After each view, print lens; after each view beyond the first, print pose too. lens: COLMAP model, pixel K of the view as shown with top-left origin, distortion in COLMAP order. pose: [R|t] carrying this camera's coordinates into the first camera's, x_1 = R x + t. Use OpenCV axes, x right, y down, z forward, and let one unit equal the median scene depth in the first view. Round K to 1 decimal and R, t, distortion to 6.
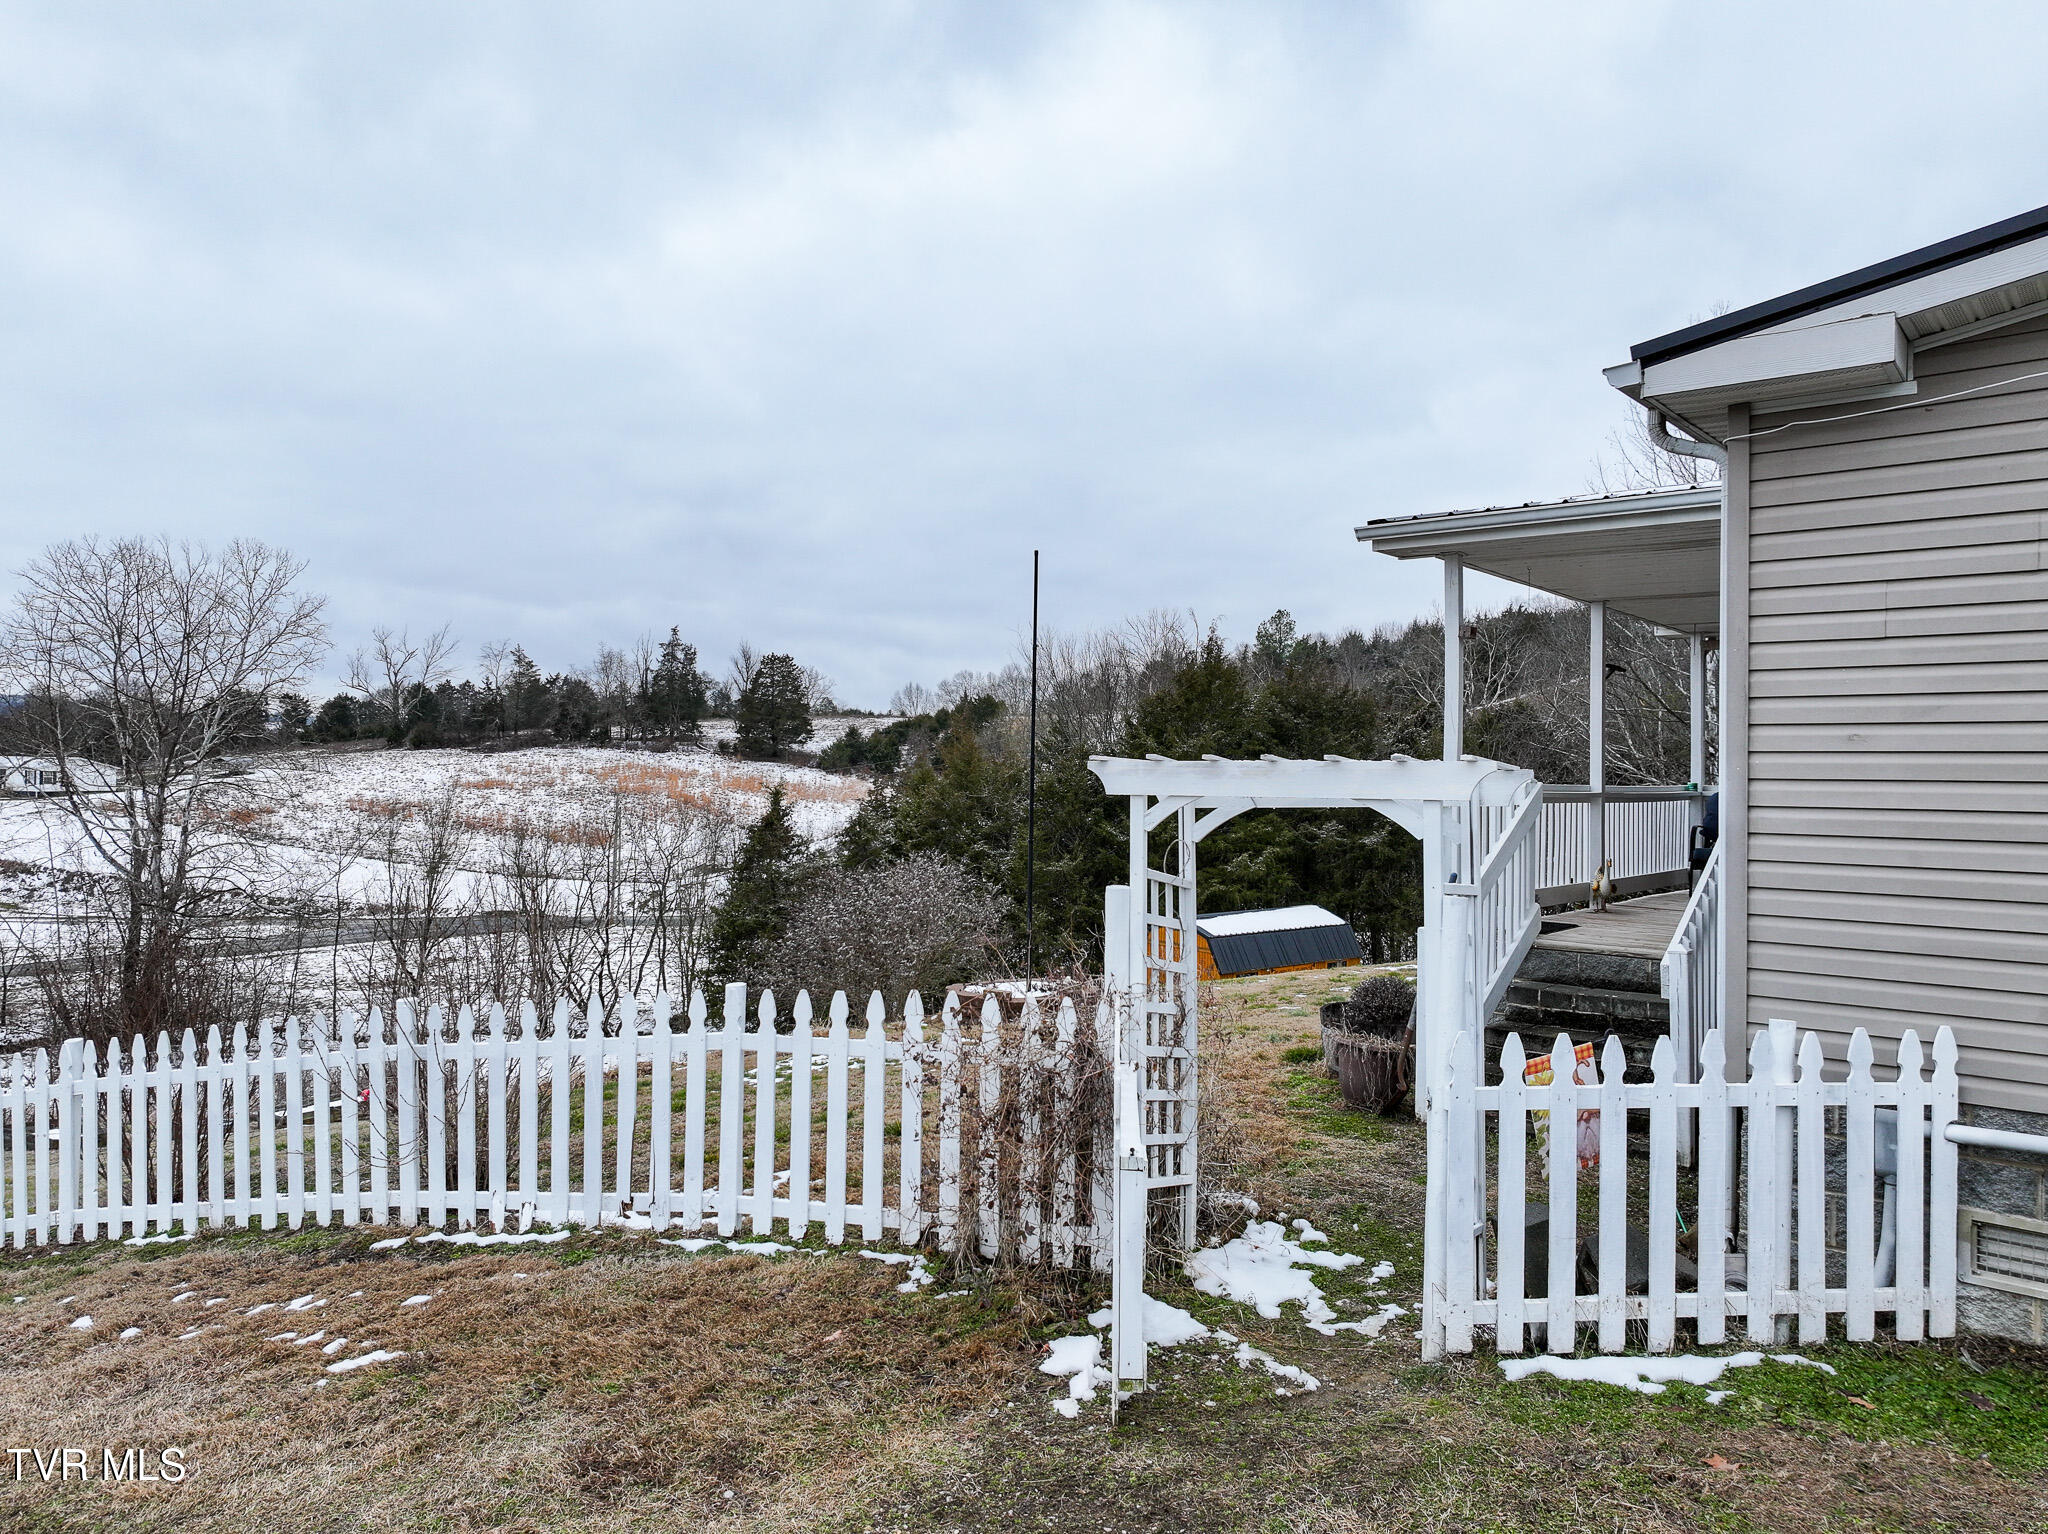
lens RADIAL K [[1443.7, 0, 1019.7], [0, 1443.7, 767.8], [0, 0, 1]] dist [0.003128, 0.009411]
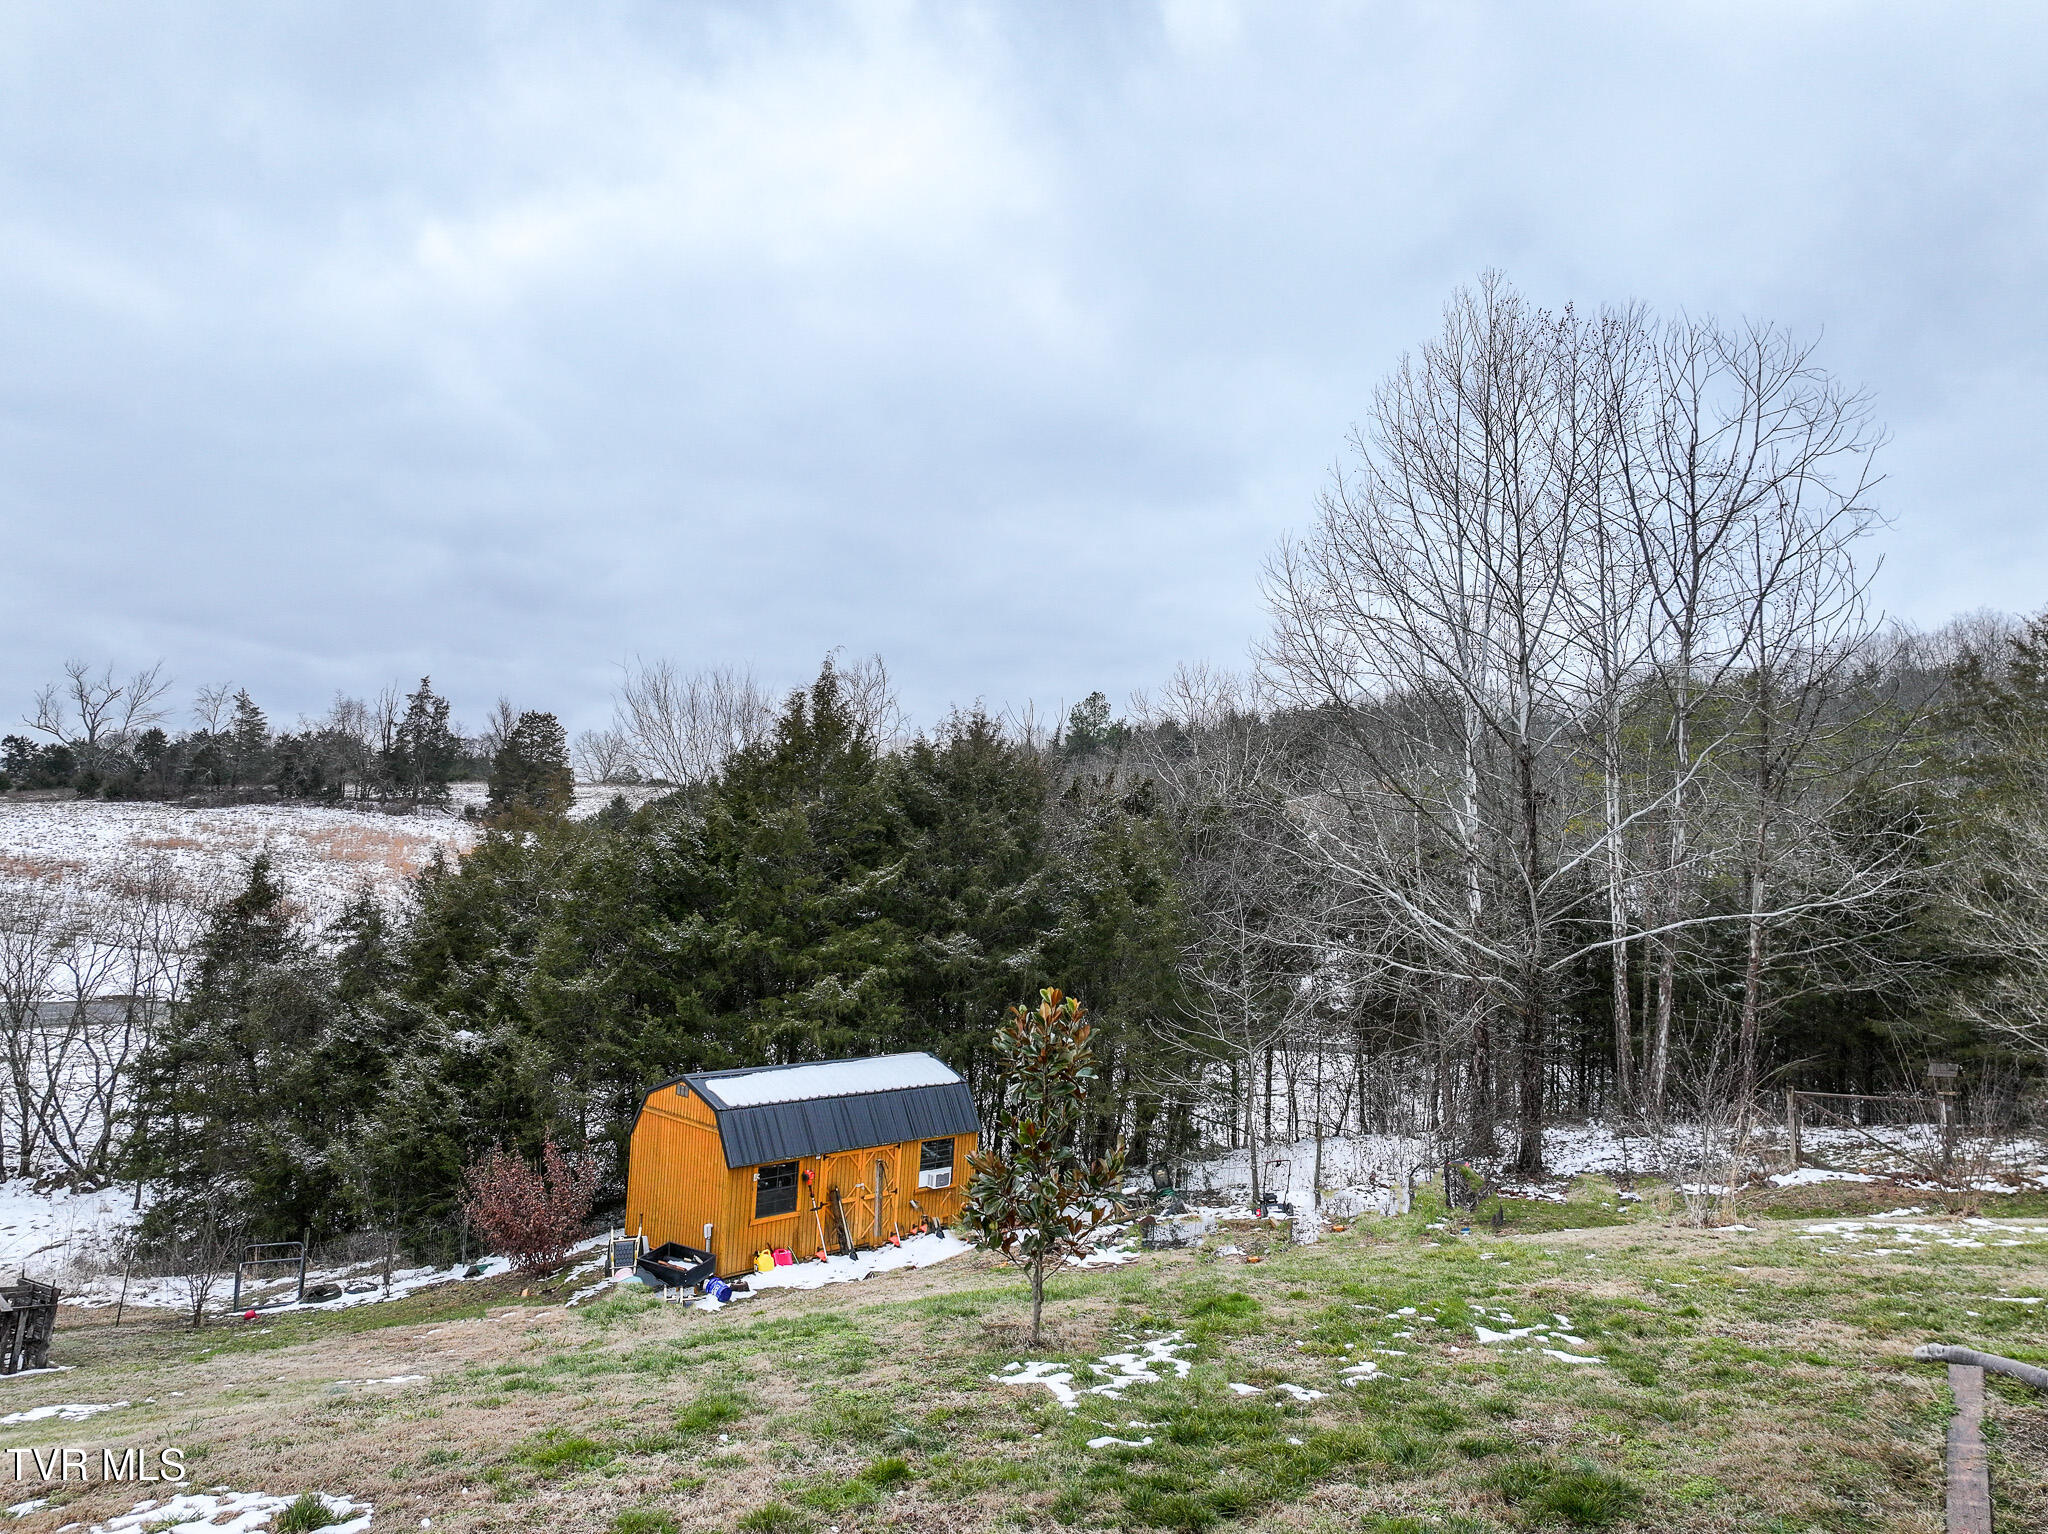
lens RADIAL K [[1443.7, 0, 1020.1], [0, 1443.7, 774.1], [0, 0, 1]] dist [0.003128, 0.009411]
pose [[0.993690, 0.041009, 0.104392, 0.041836], [-0.035459, 0.997885, -0.054478, -0.000934], [-0.106405, 0.050432, 0.993043, 0.070180]]
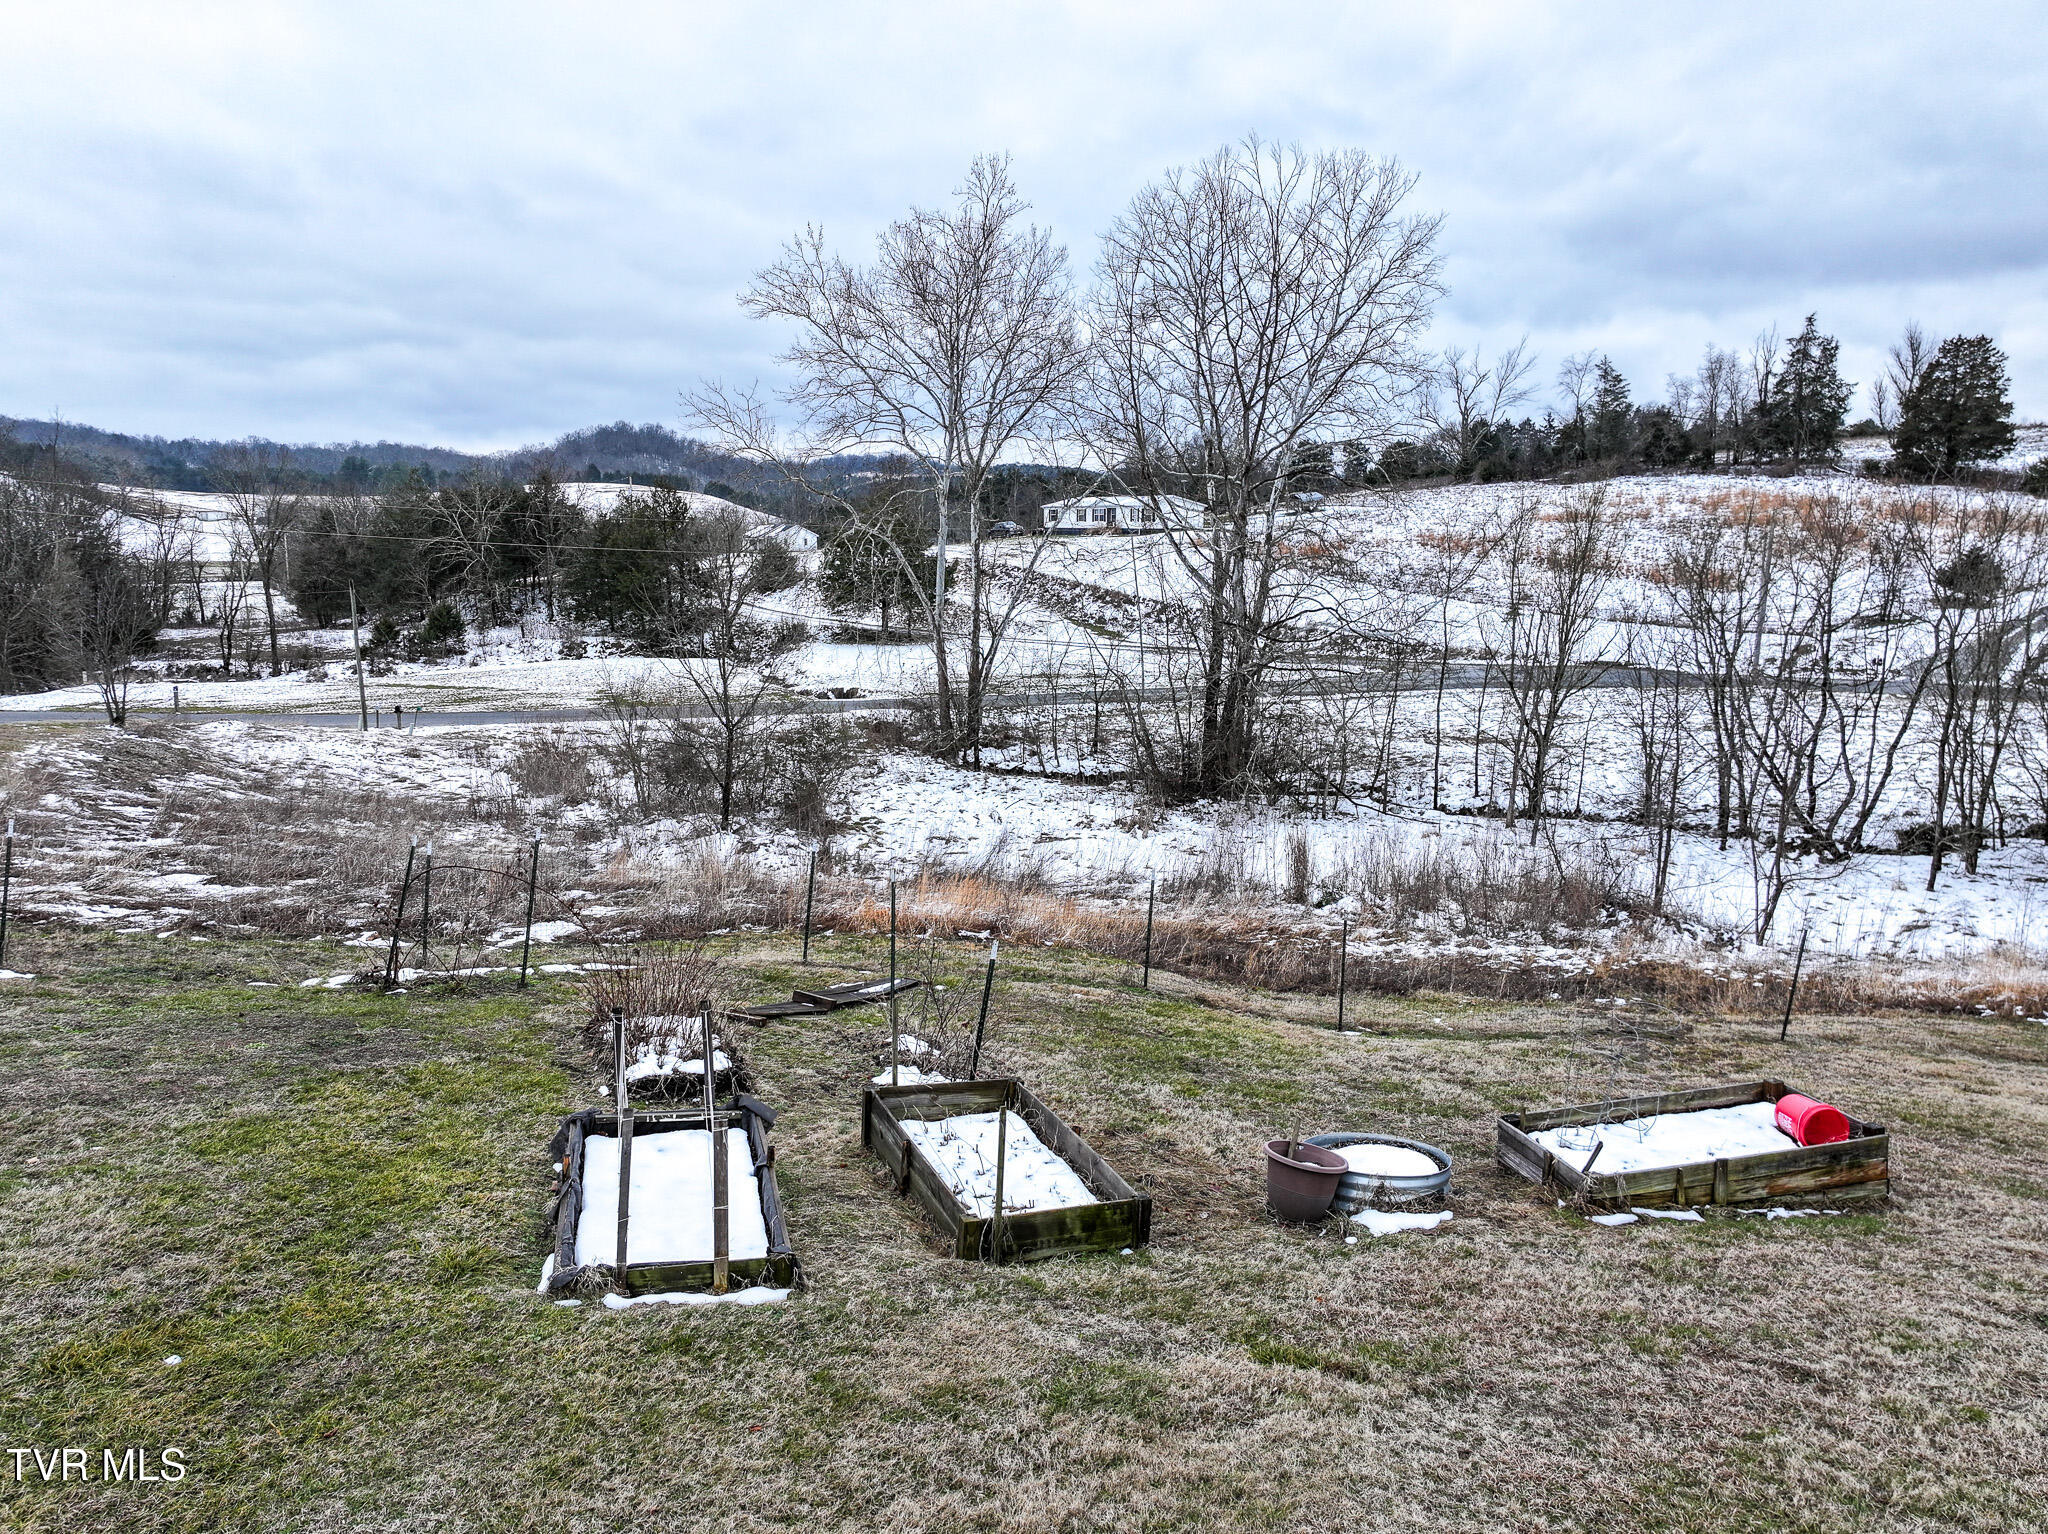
lens RADIAL K [[1443.7, 0, 1024.7], [0, 1443.7, 766.6], [0, 0, 1]] dist [0.003128, 0.009411]
pose [[0.776323, 0.091326, -0.623685, -0.061835], [0.012523, 0.987018, 0.160118, 0.014559], [0.630211, -0.132114, 0.765101, 0.102638]]
